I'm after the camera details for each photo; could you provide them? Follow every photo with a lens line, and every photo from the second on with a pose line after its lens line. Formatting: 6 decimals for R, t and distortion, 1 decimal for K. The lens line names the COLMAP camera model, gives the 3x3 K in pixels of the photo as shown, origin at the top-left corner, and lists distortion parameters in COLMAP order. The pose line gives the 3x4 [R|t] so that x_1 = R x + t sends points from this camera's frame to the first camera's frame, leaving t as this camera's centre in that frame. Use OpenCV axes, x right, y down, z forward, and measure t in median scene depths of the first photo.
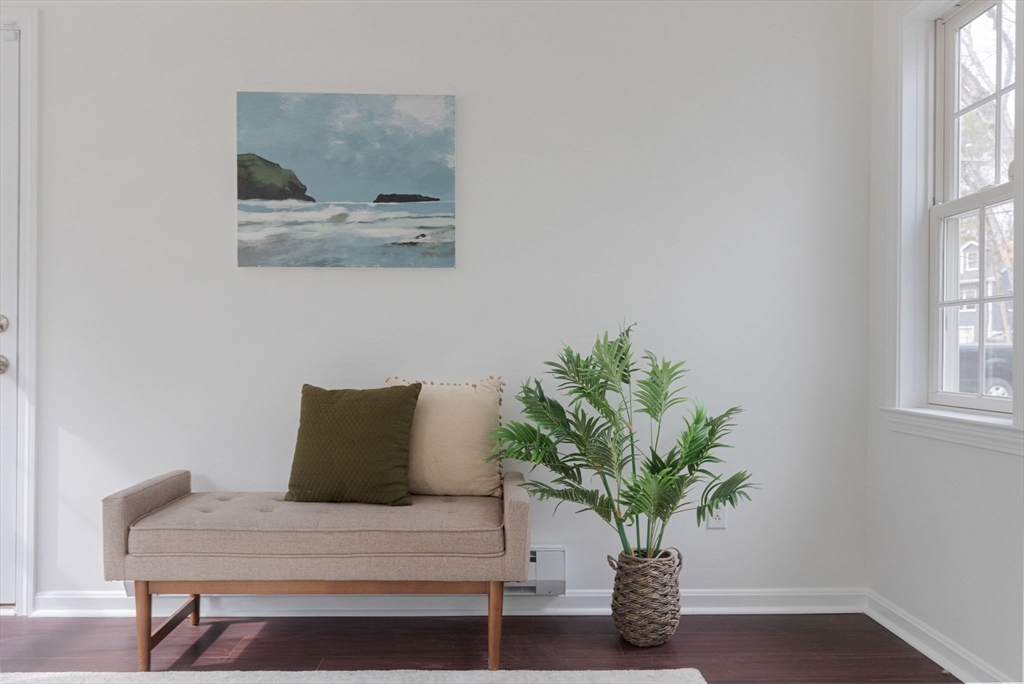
lens RADIAL K [[777.8, 0, 514.9], [0, 777.8, 349.0], [0, 0, 1]] dist [0.011964, -0.000593]
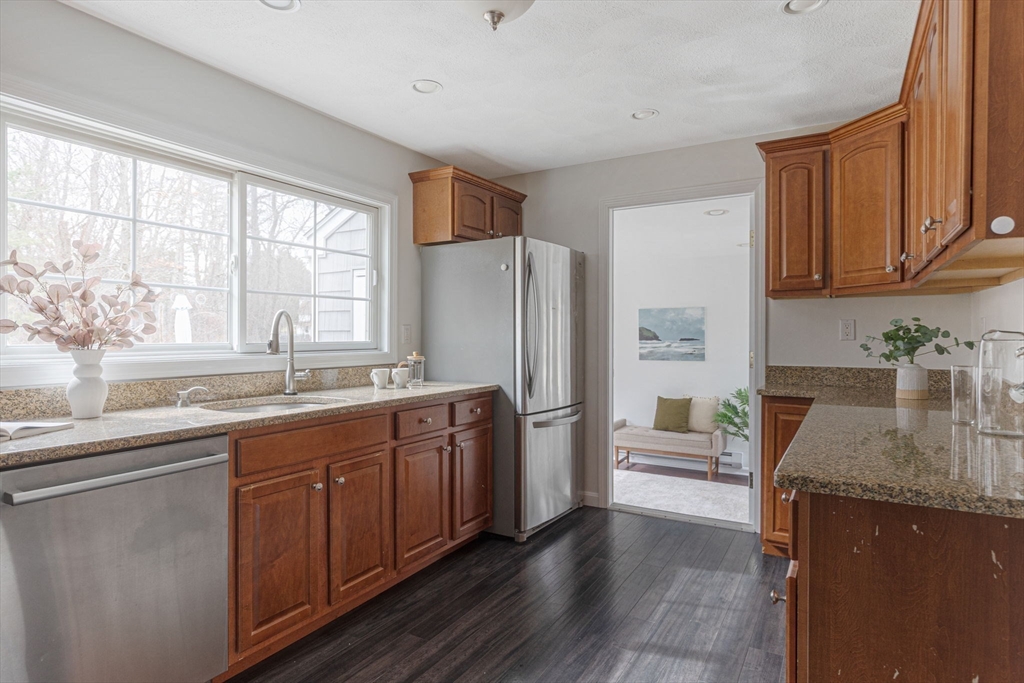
lens RADIAL K [[565.7, 0, 515.6], [0, 565.7, 341.9], [0, 0, 1]] dist [-0.000938, 0.000474]
pose [[0.850739, -0.000716, -0.525588, 0.484636], [0.005423, 0.999958, 0.007414, -0.206318], [0.525560, -0.009158, 0.850707, -1.385367]]
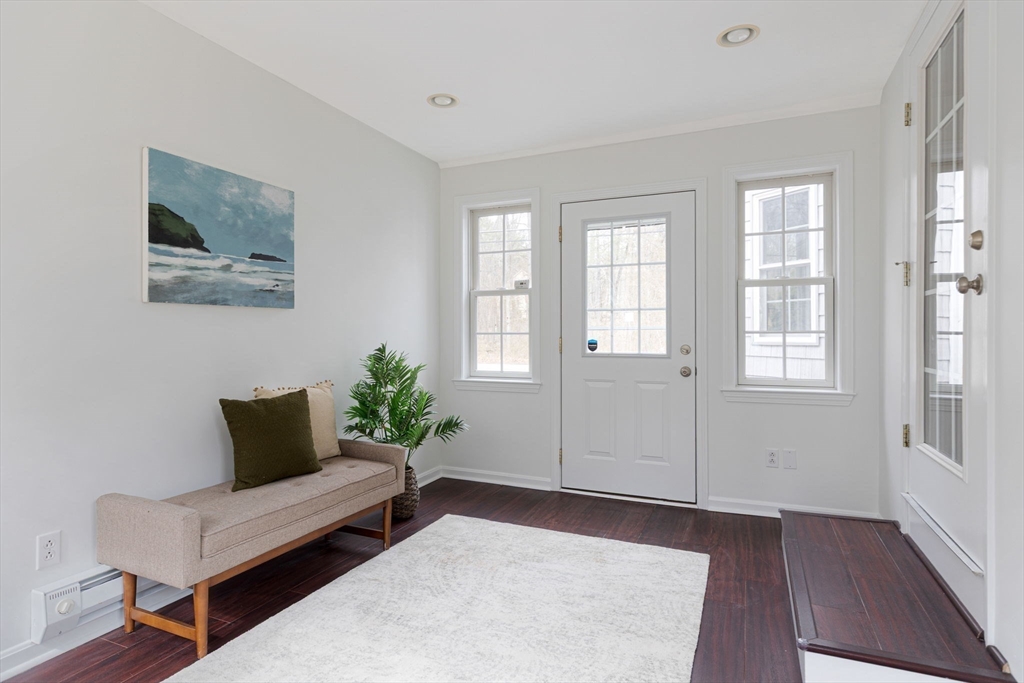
lens RADIAL K [[556.5, 0, 519.6], [0, 556.5, 325.5], [0, 0, 1]] dist [0.001249, 0.001794]
pose [[0.414293, 0.005737, 0.910126, -0.864520], [0.004303, 0.999957, -0.008262, -0.062731], [-0.910134, 0.007339, 0.414250, 0.178138]]
